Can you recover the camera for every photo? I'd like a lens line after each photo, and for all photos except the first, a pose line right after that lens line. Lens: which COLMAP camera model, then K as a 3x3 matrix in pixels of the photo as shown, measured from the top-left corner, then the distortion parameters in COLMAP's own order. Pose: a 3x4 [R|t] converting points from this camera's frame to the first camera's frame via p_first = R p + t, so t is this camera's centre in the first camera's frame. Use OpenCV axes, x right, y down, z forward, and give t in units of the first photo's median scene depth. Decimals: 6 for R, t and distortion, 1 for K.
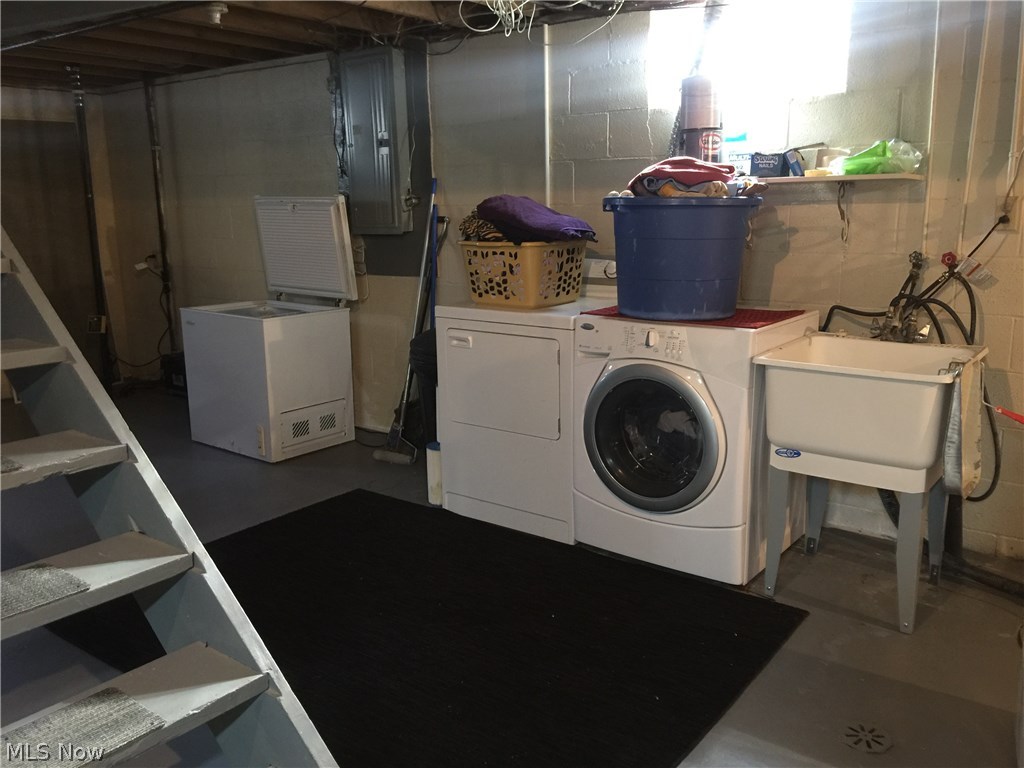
lens RADIAL K [[882.5, 0, 512.0], [0, 882.5, 384.0], [0, 0, 1]] dist [0.110760, -0.167806]
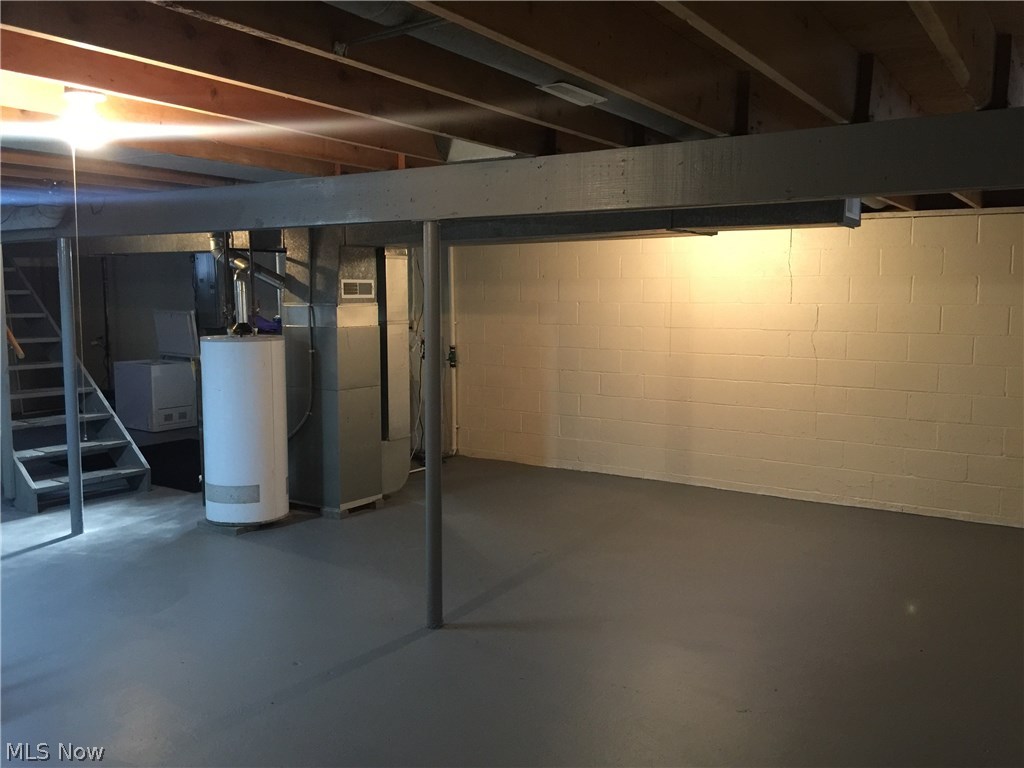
lens RADIAL K [[882.5, 0, 512.0], [0, 882.5, 384.0], [0, 0, 1]] dist [0.110760, -0.167806]
pose [[0.998277, 0.009523, 0.057904, 0.457801], [-0.003816, 0.995191, -0.097877, 0.175407], [-0.058557, 0.097487, 0.993513, -1.183639]]
